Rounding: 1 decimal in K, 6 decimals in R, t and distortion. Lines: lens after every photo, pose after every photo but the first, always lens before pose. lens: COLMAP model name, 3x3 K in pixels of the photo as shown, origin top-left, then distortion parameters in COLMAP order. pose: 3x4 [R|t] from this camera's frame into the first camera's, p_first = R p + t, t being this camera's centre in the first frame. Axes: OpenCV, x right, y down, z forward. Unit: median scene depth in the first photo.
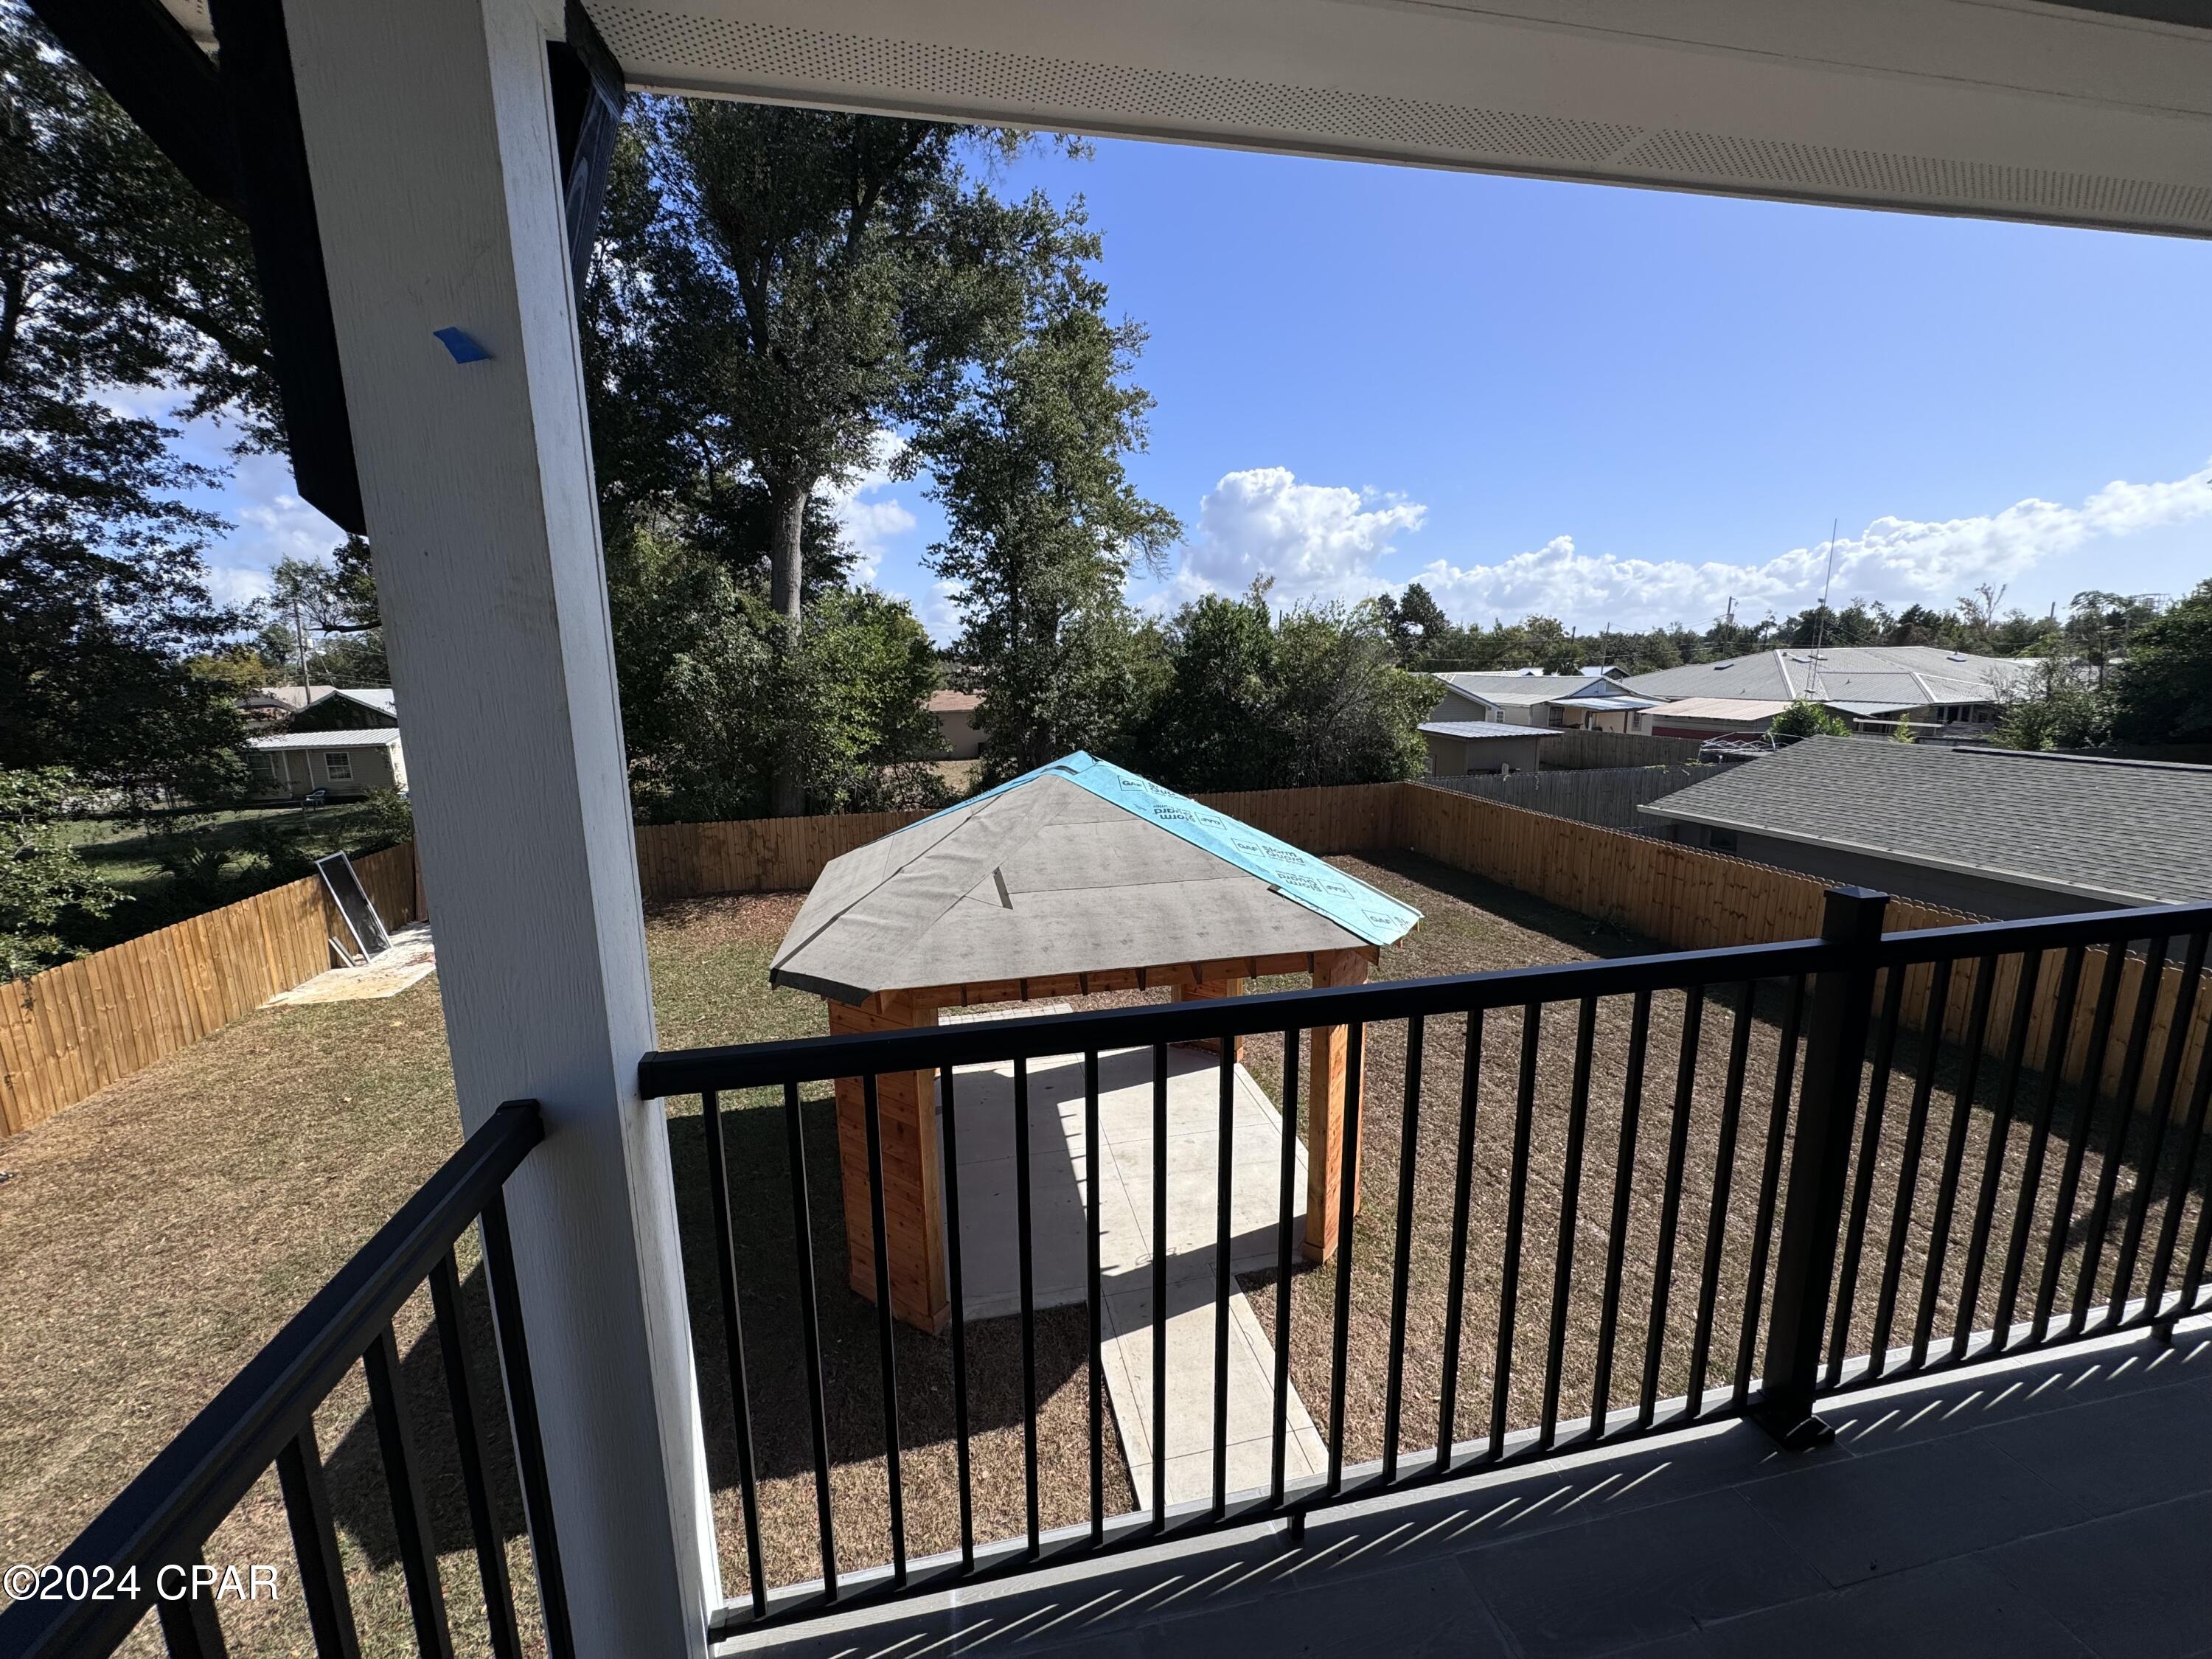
lens RADIAL K [[884.7, 0, 1105.3], [0, 884.7, 826.5], [0, 0, 1]] dist [-0.001463, 0.000637]
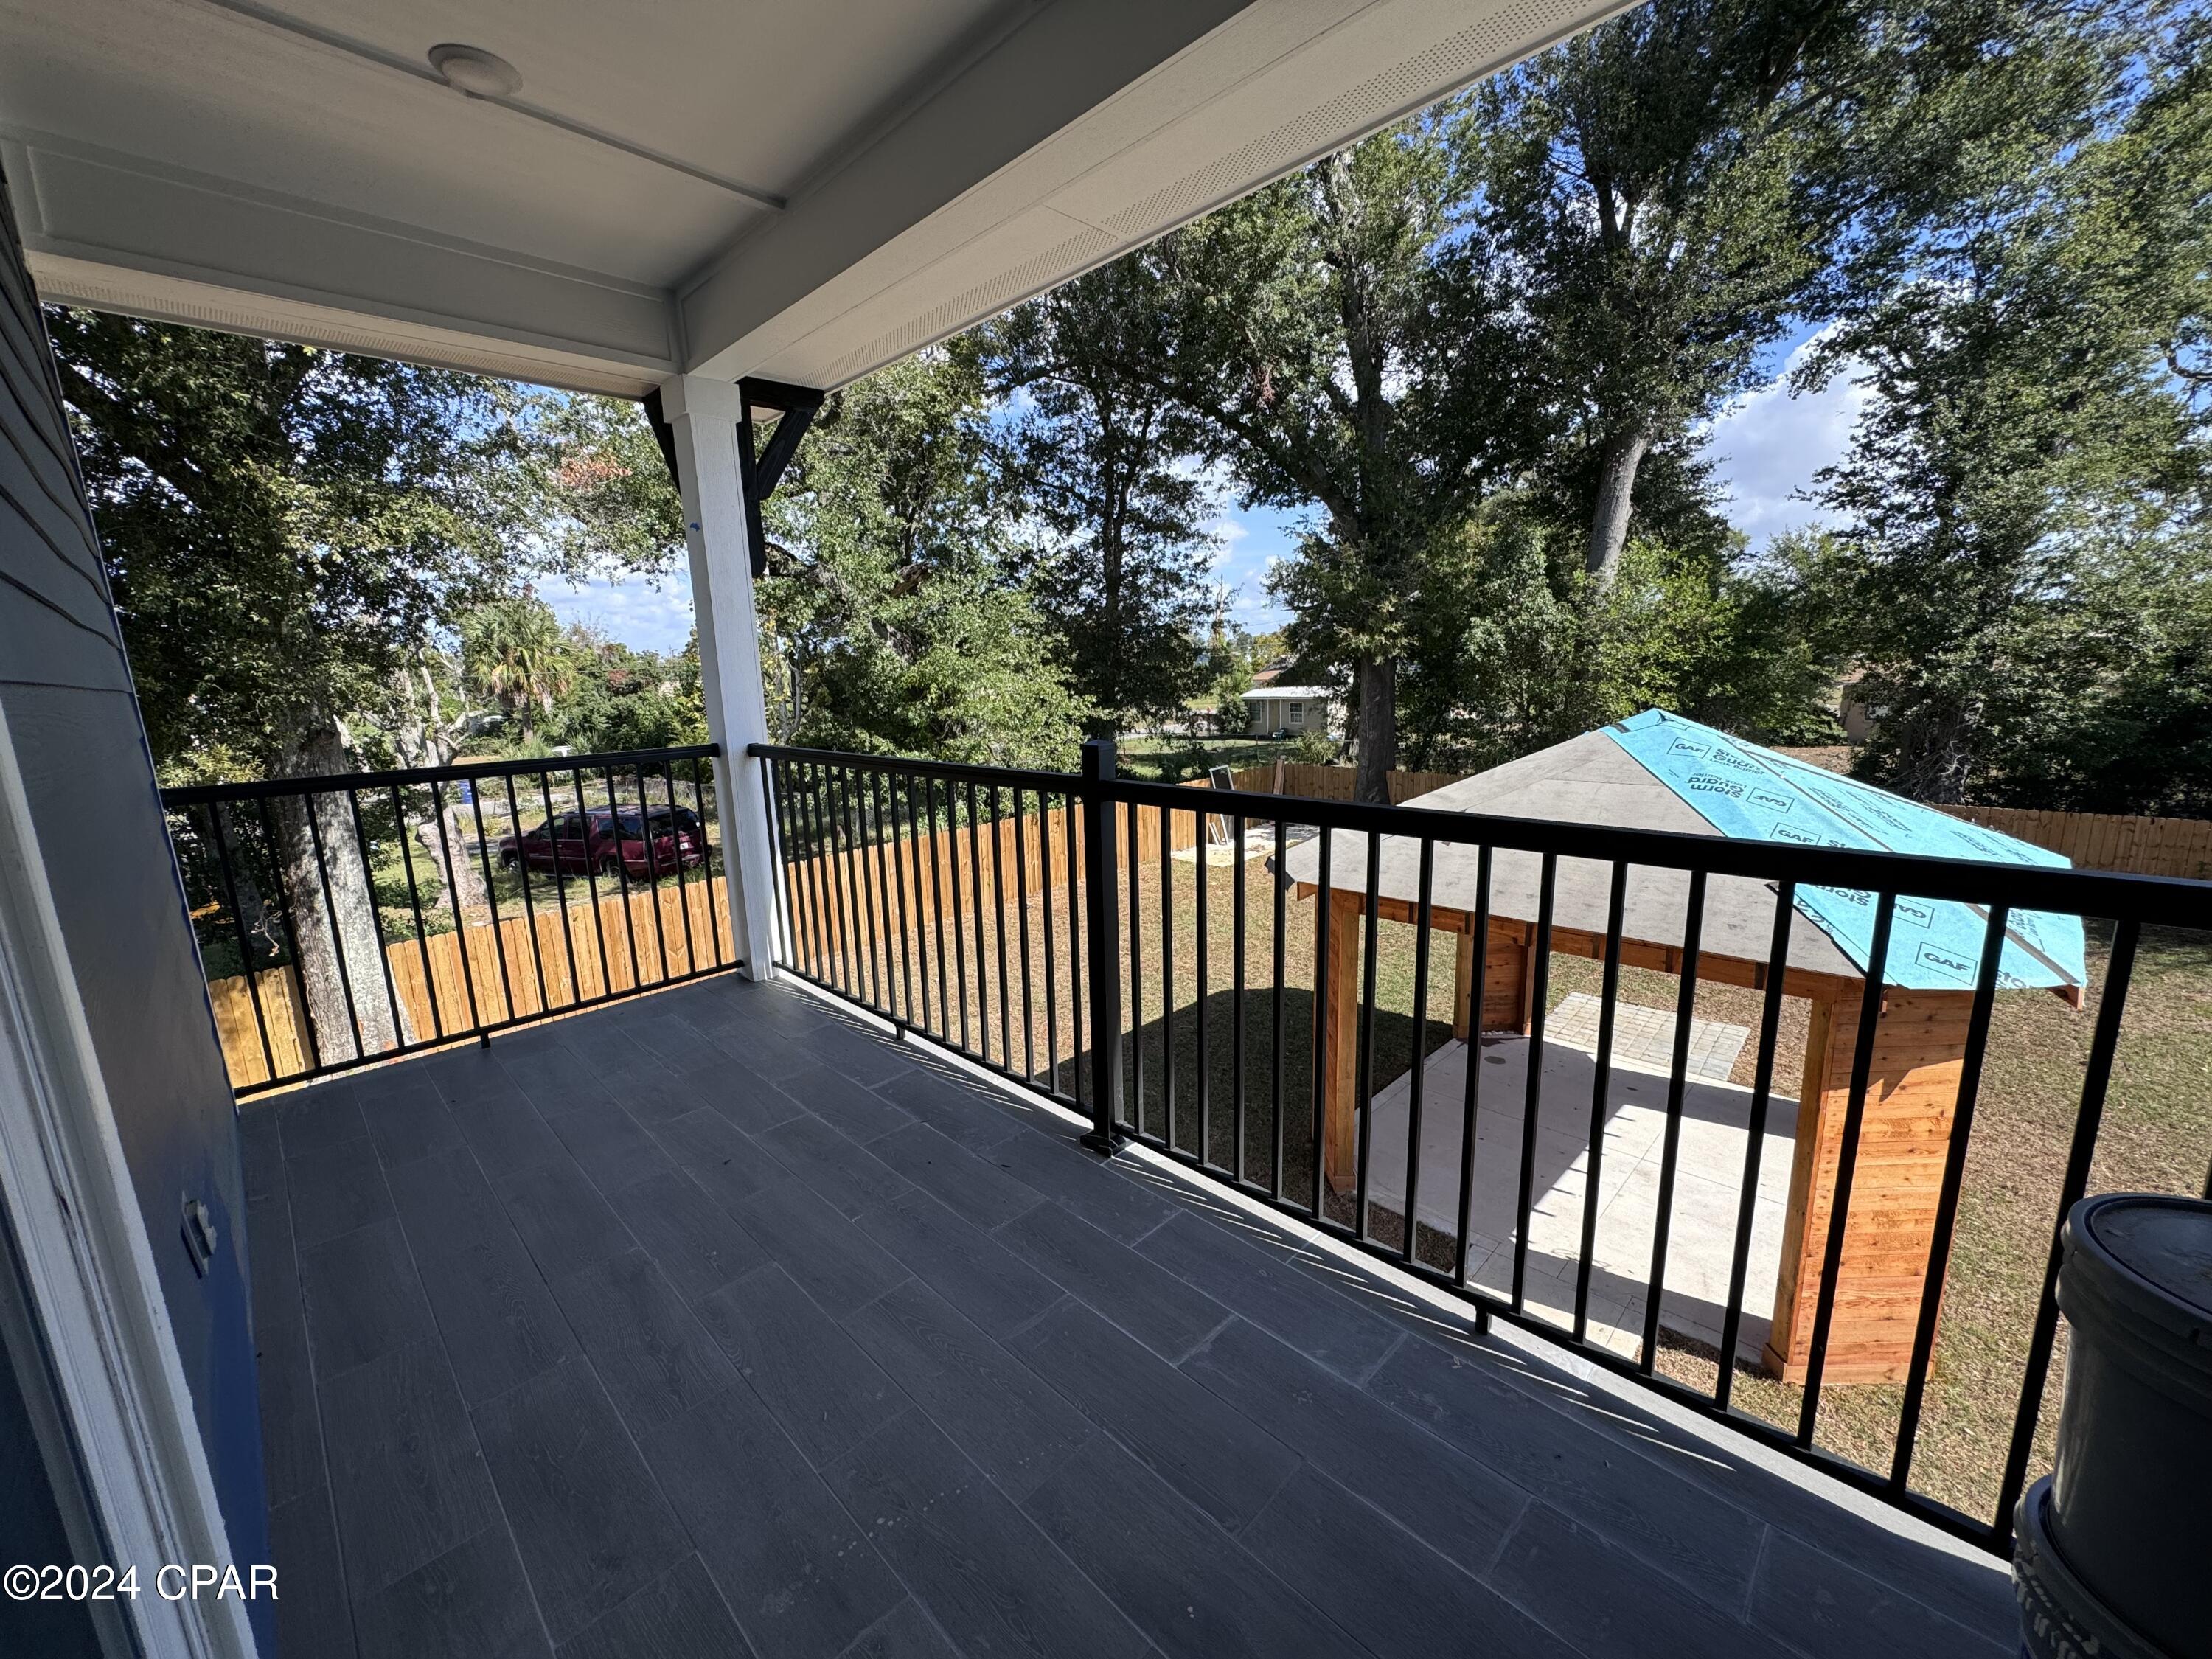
lens RADIAL K [[884.7, 0, 1103.8], [0, 884.7, 825.8], [0, 0, 1]] dist [-0.001463, 0.000637]
pose [[0.555017, 0.155484, -0.817179, 0.161327], [-0.126738, 0.986713, 0.101662, 0.003500], [0.822128, 0.047144, 0.567348, 0.018145]]
